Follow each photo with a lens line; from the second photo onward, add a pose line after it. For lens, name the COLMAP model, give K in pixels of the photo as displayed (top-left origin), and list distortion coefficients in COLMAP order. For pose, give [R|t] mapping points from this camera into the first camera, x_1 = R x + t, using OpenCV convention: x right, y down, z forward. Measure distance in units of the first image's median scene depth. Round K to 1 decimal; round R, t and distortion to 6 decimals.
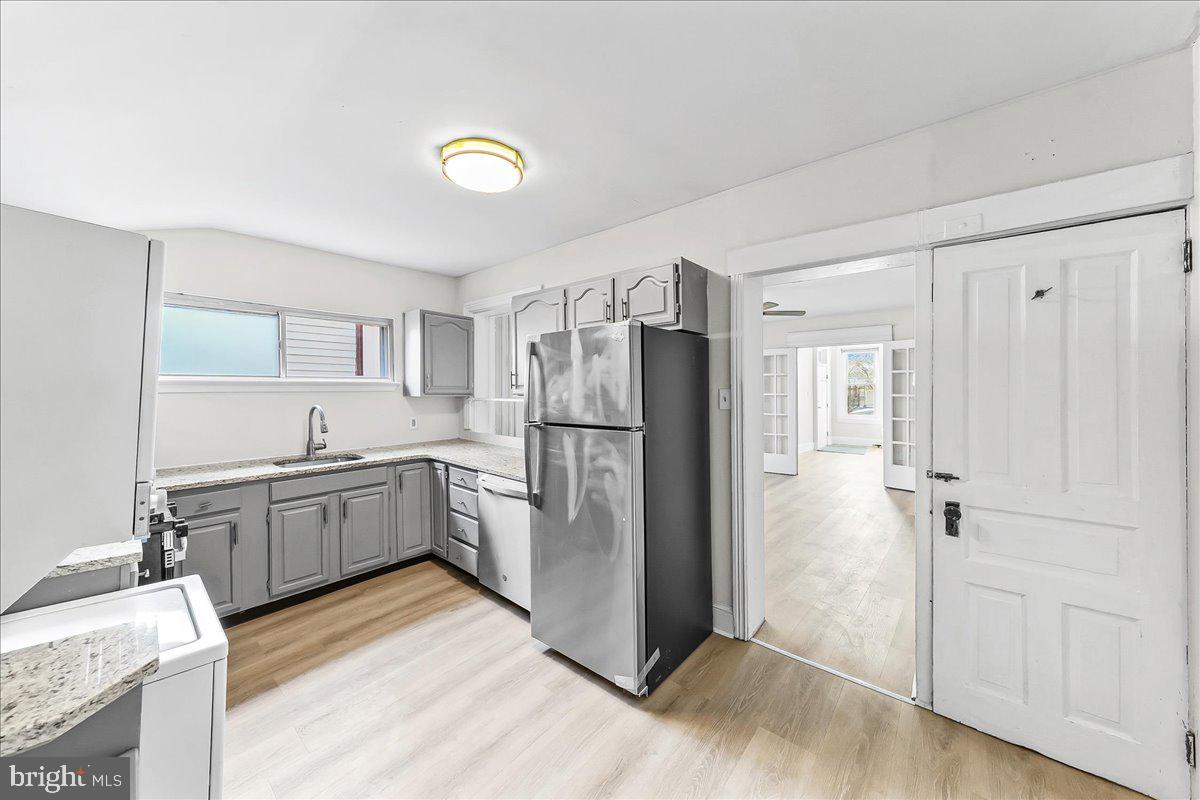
lens RADIAL K [[418.5, 0, 602.0], [0, 418.5, 392.5], [0, 0, 1]] dist [0.000752, -0.000073]
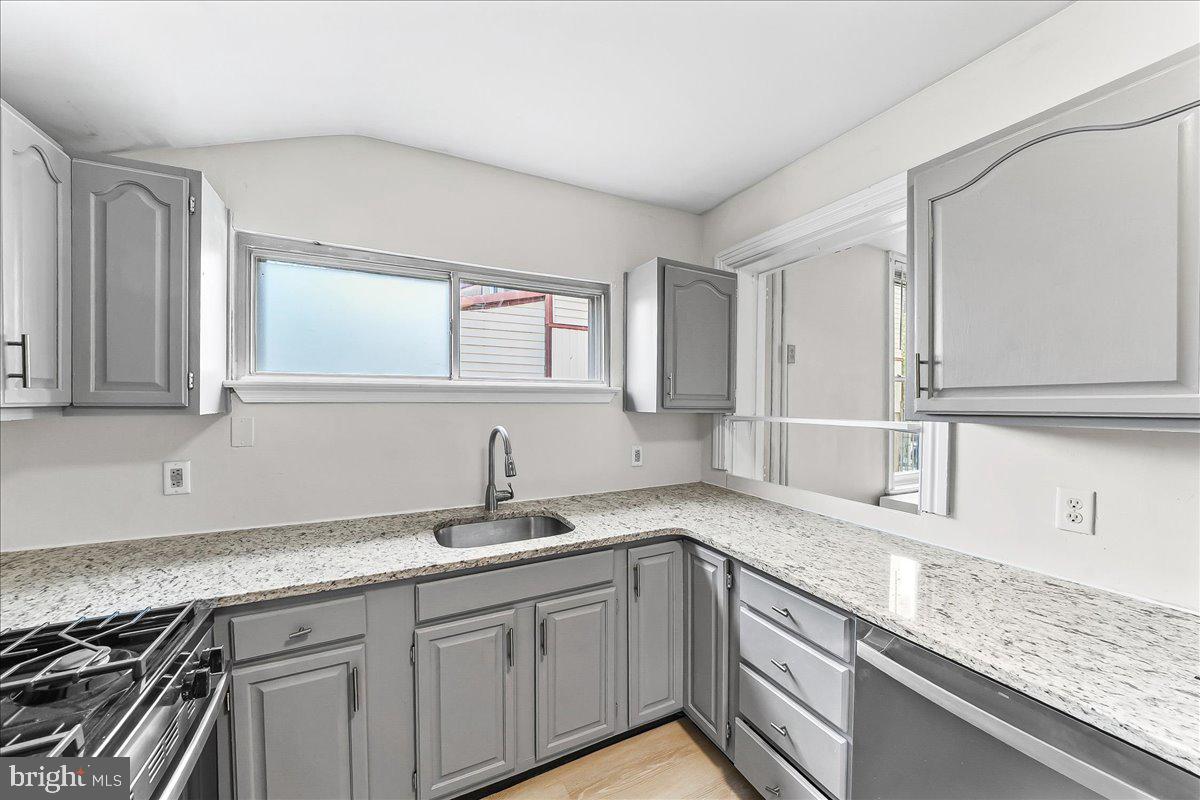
lens RADIAL K [[418.5, 0, 593.9], [0, 418.5, 408.4], [0, 0, 1]] dist [0.000752, -0.000073]
pose [[0.921149, 0.011621, -0.389036, -0.334787], [-0.008939, 0.999922, 0.008705, -0.000188], [0.389107, -0.004541, 0.921182, 0.514126]]
